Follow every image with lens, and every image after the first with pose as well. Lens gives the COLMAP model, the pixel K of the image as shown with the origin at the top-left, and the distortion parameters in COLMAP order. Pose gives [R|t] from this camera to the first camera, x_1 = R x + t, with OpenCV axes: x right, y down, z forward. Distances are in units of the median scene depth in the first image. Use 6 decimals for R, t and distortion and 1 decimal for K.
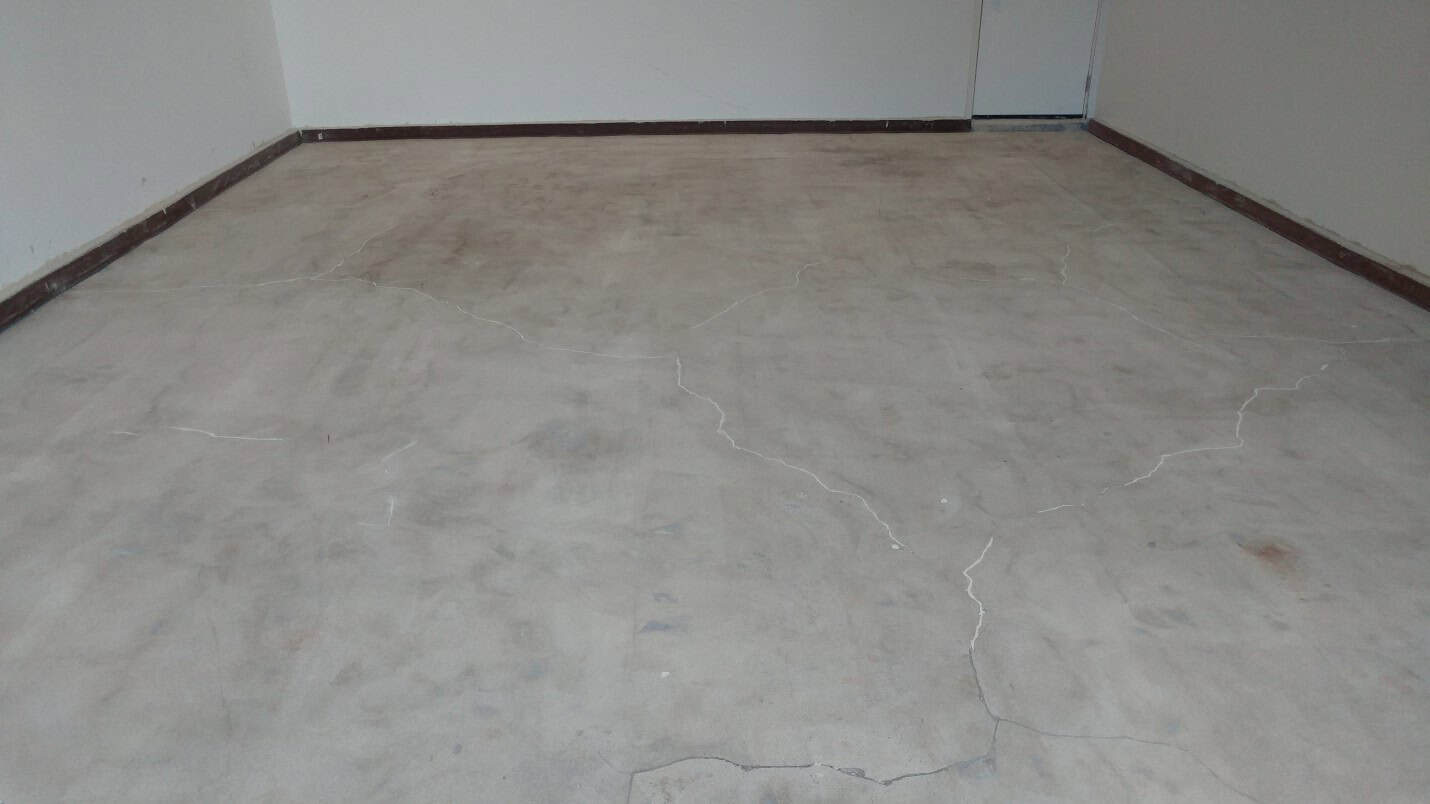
lens RADIAL K [[1005.4, 0, 702.7], [0, 1005.4, 400.3], [0, 0, 1]] dist [-0.026042, 0.052852]
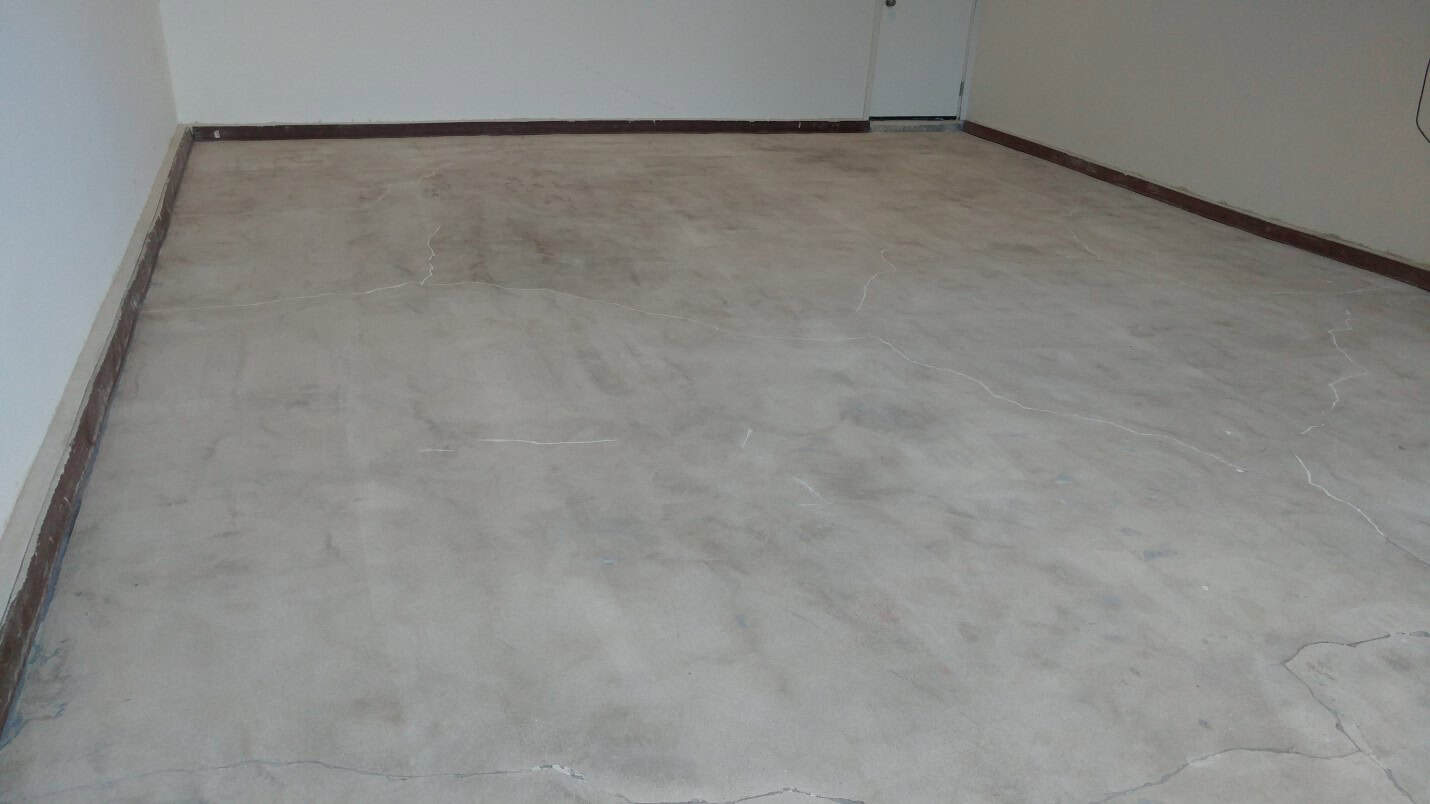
lens RADIAL K [[1005.4, 0, 702.7], [0, 1005.4, 400.3], [0, 0, 1]] dist [-0.026042, 0.052852]
pose [[0.946448, -0.080754, 0.312595, -0.399040], [0.082199, 0.996579, 0.008574, -0.000307], [-0.312218, 0.017580, 0.949848, 0.033781]]
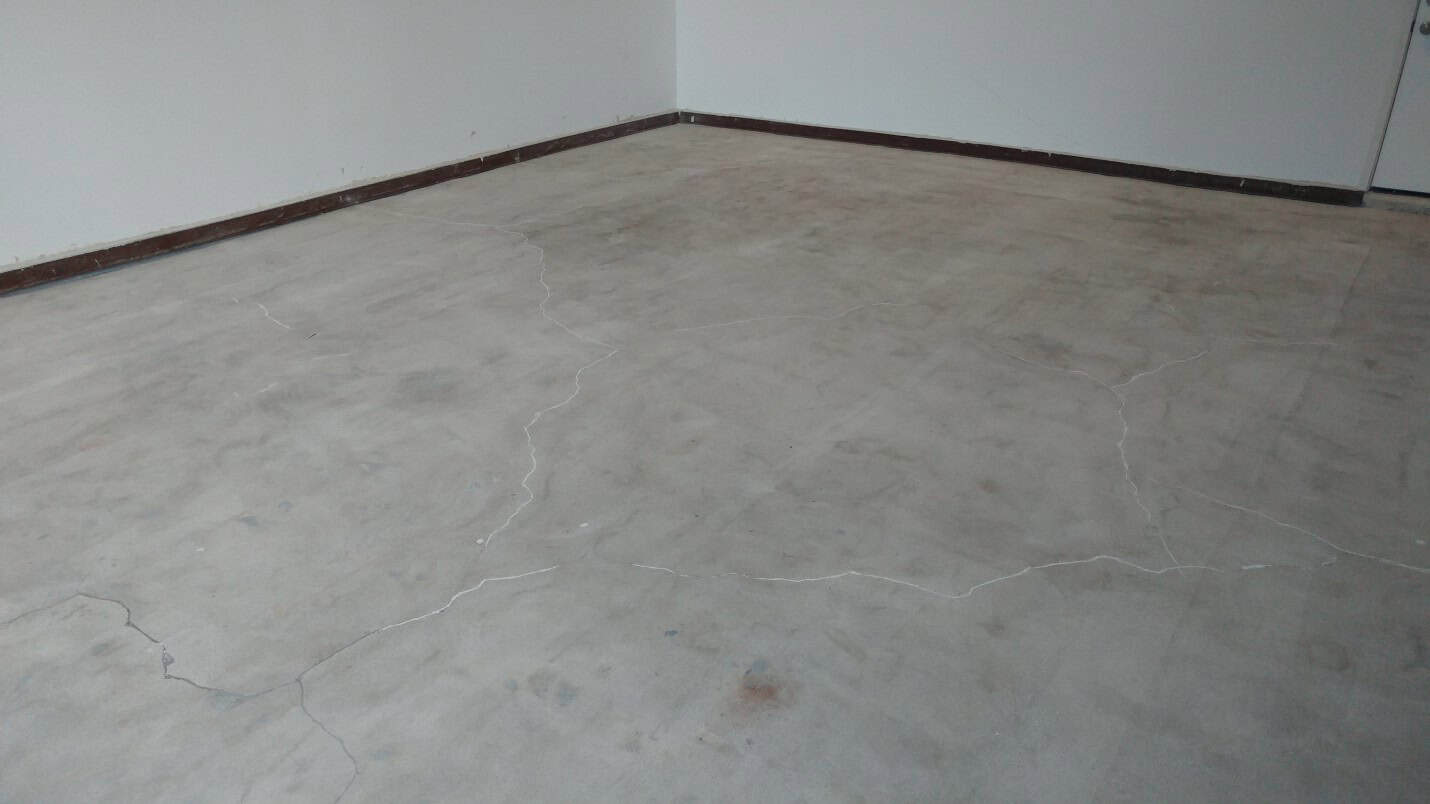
lens RADIAL K [[1005.4, 0, 702.7], [0, 1005.4, 400.3], [0, 0, 1]] dist [-0.026042, 0.052852]
pose [[0.804413, 0.261724, -0.533311, 0.461791], [-0.262775, 0.961883, 0.075693, -0.069843], [0.532793, 0.079252, 0.842526, 0.116719]]
